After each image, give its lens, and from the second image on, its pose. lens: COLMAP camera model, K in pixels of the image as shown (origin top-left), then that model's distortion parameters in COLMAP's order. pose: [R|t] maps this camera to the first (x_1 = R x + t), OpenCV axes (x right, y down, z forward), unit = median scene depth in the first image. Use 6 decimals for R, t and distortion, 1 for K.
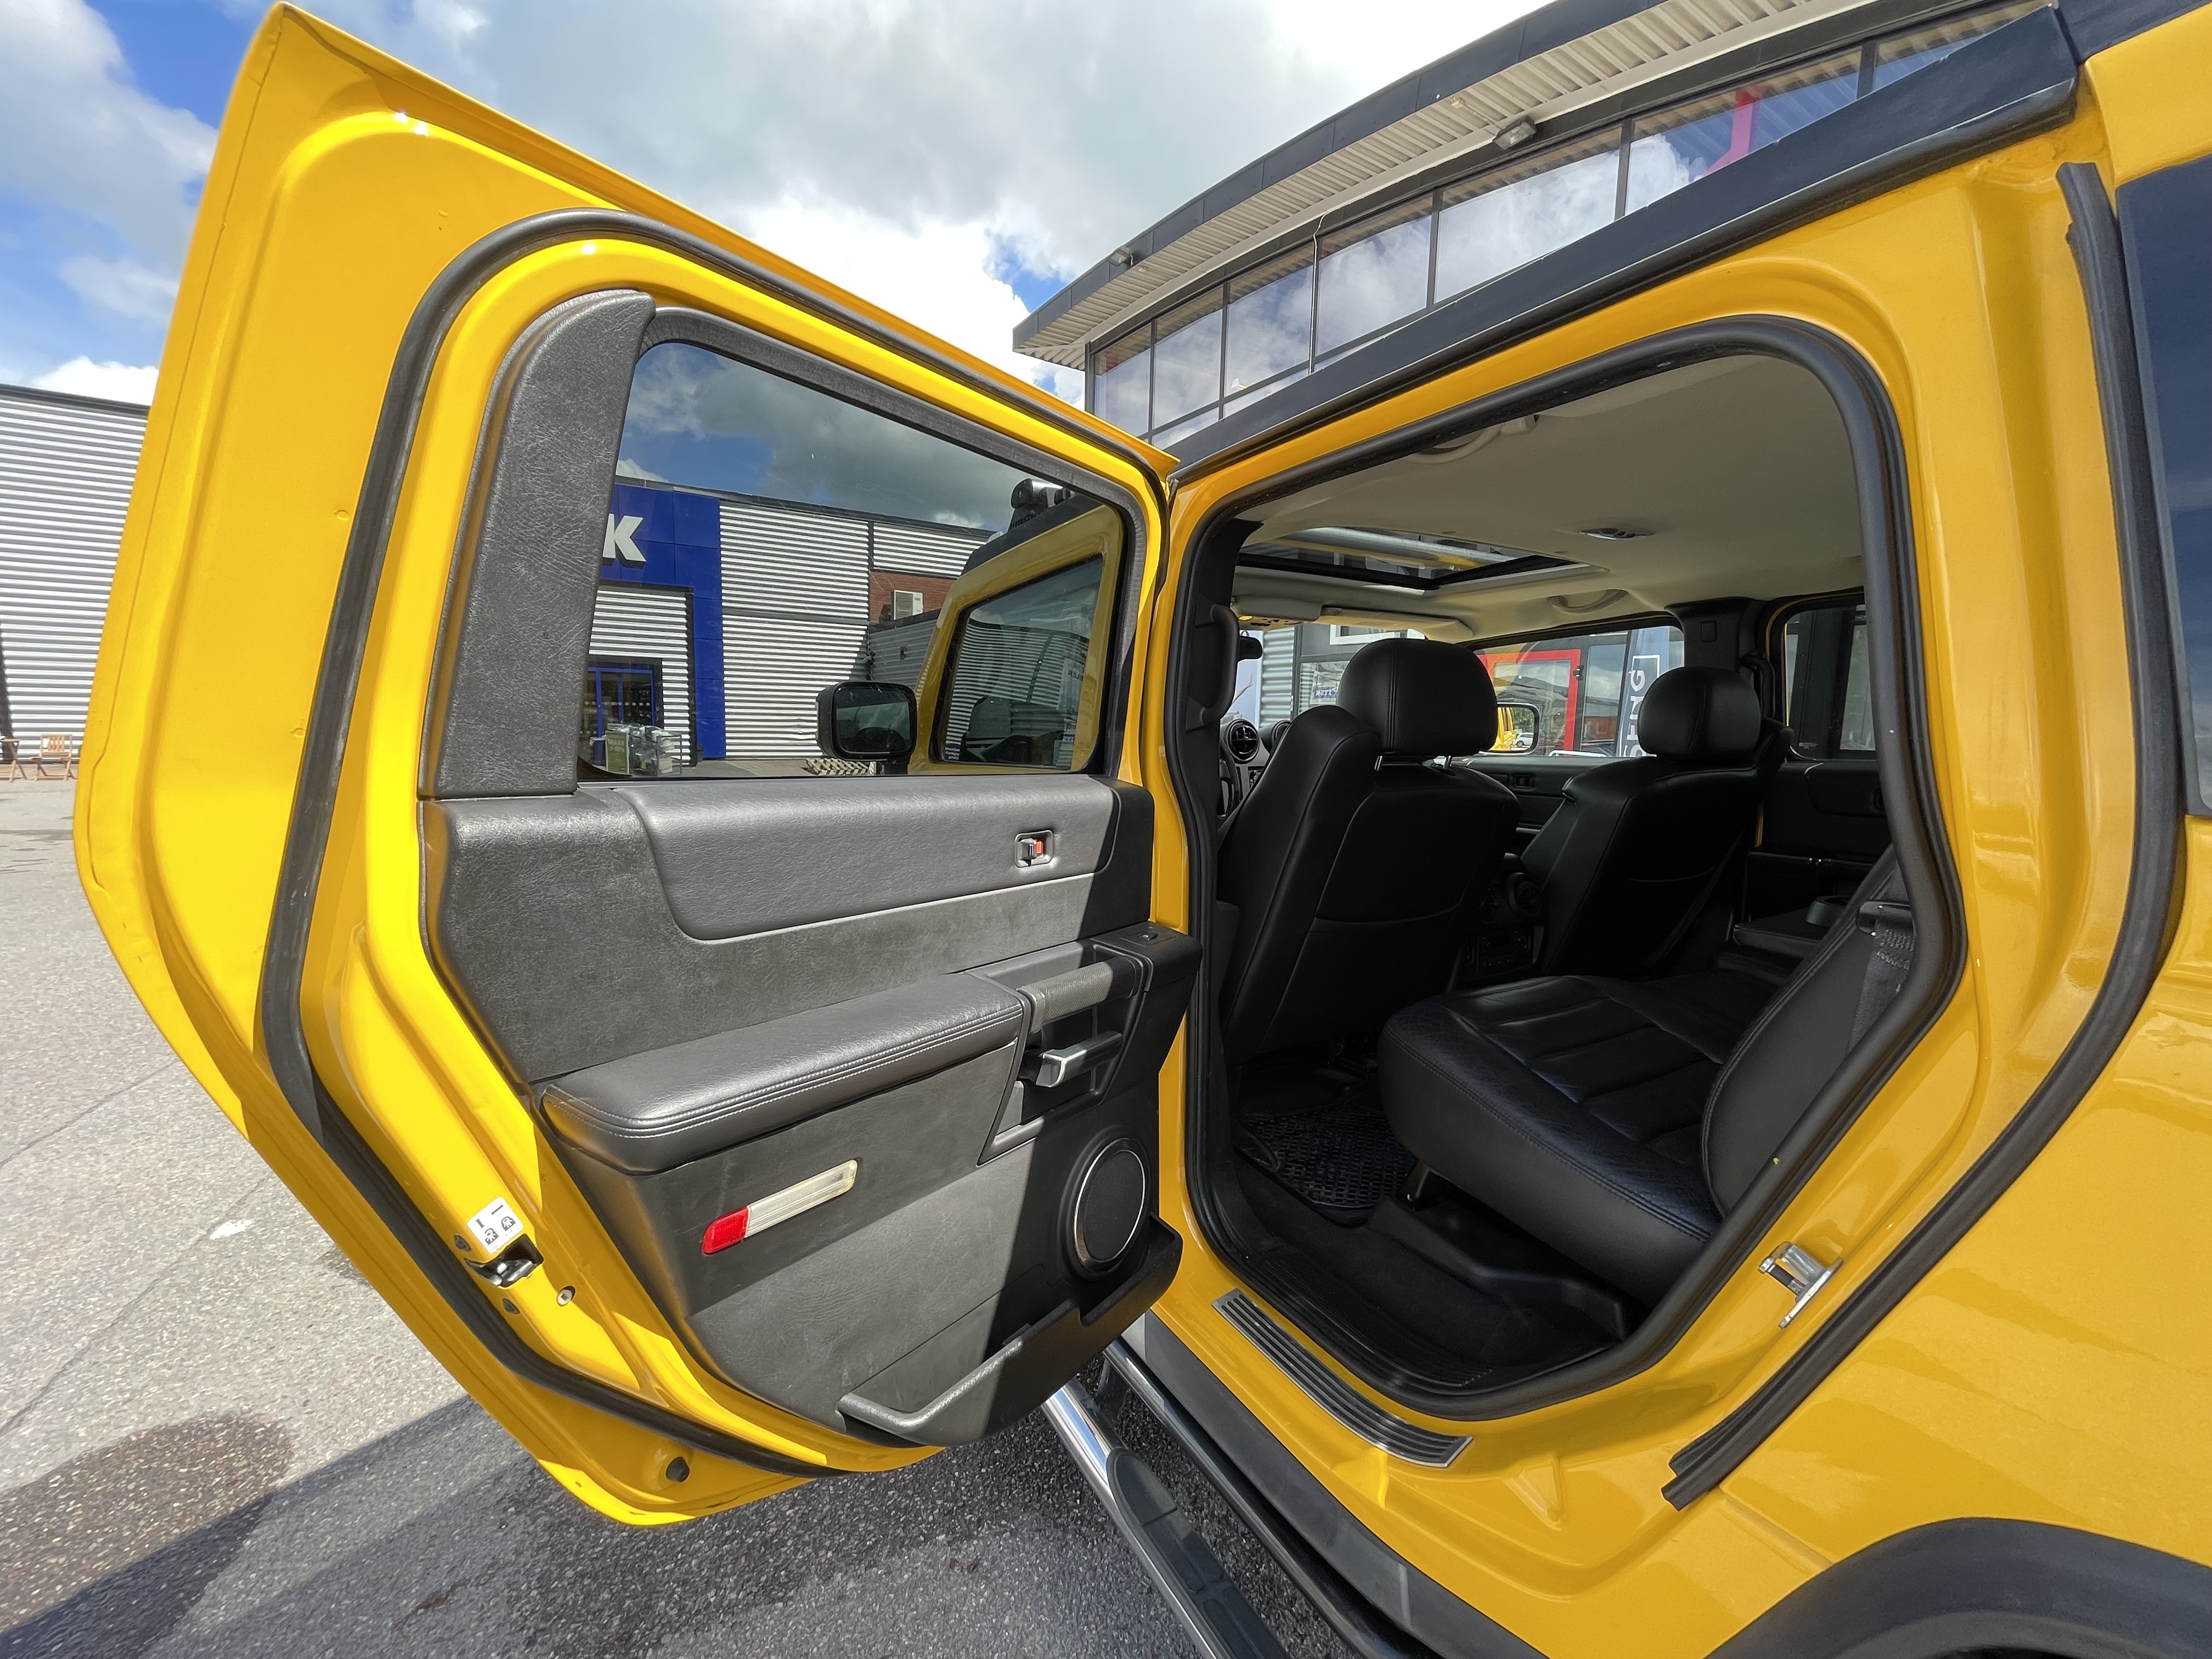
lens RADIAL K [[897.5, 0, 1103.7], [0, 897.5, 829.0], [0, 0, 1]] dist [-0.000694, 0.001854]
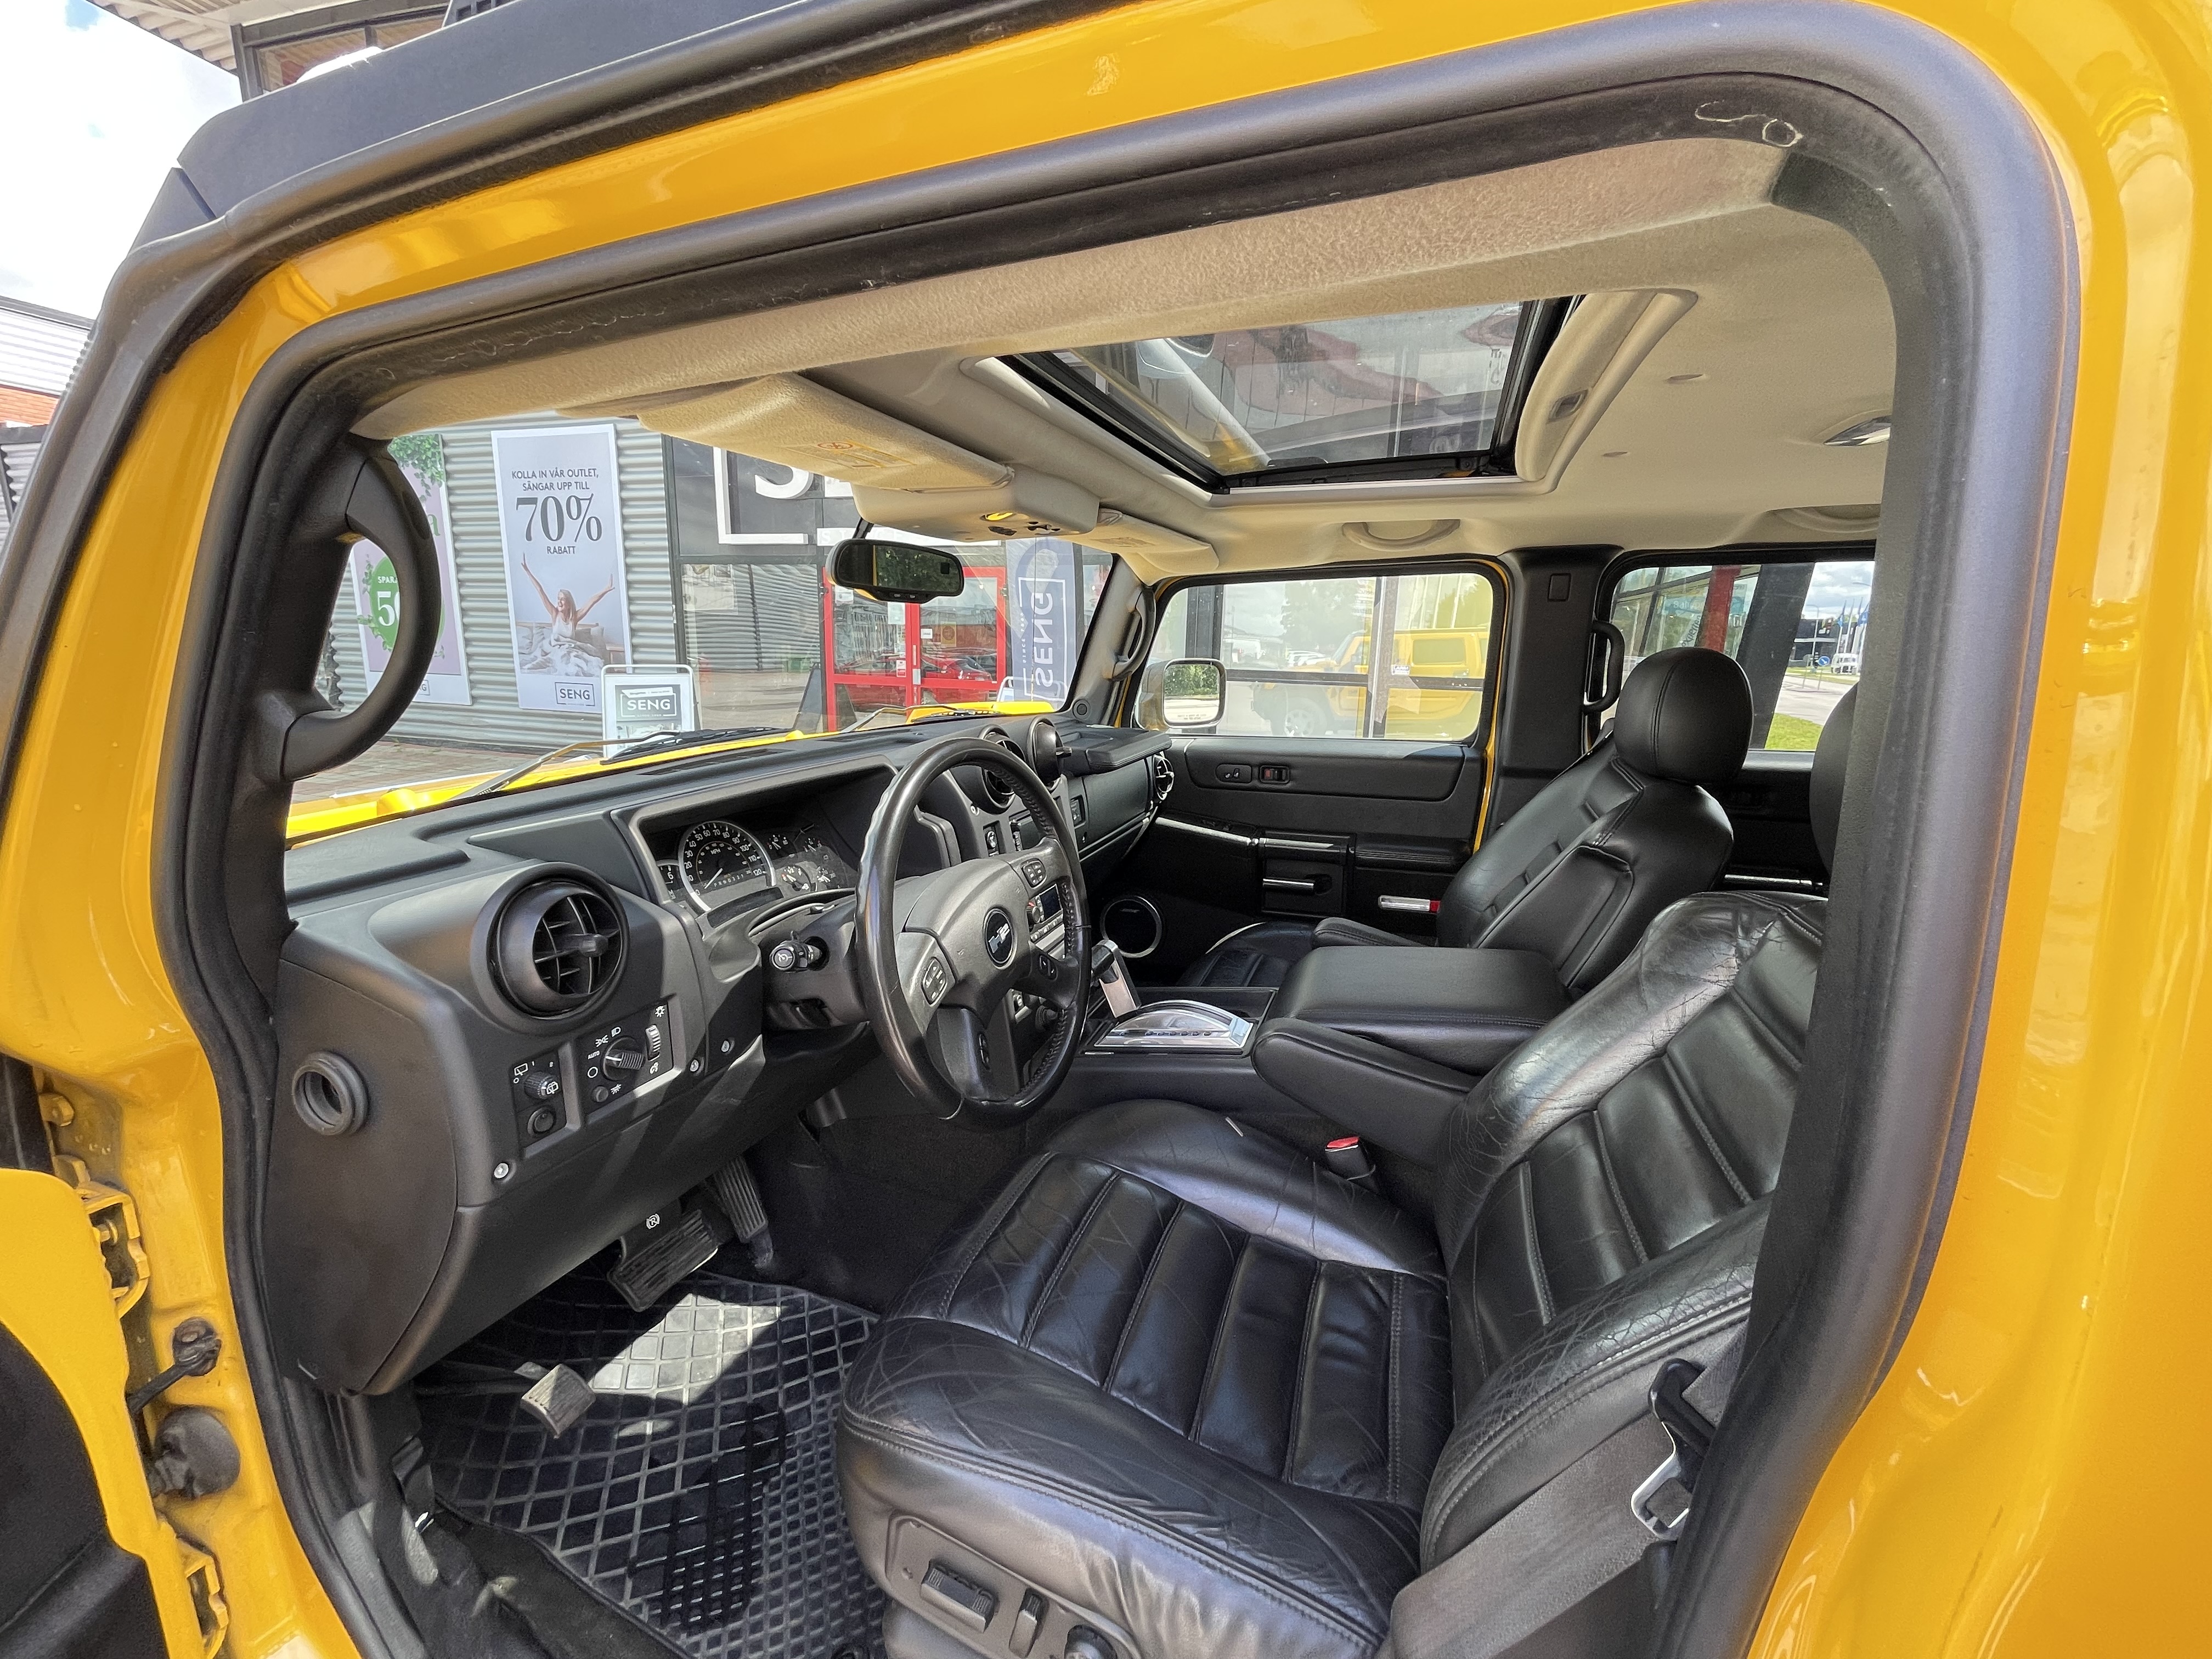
lens RADIAL K [[897.5, 0, 1104.4], [0, 897.5, 829.6], [0, 0, 1]] dist [-0.000694, 0.001854]
pose [[0.769115, -0.131296, 0.625479, -0.120638], [0.065775, 0.989735, 0.126878, -0.117103], [-0.635717, -0.056443, 0.769856, 0.547207]]
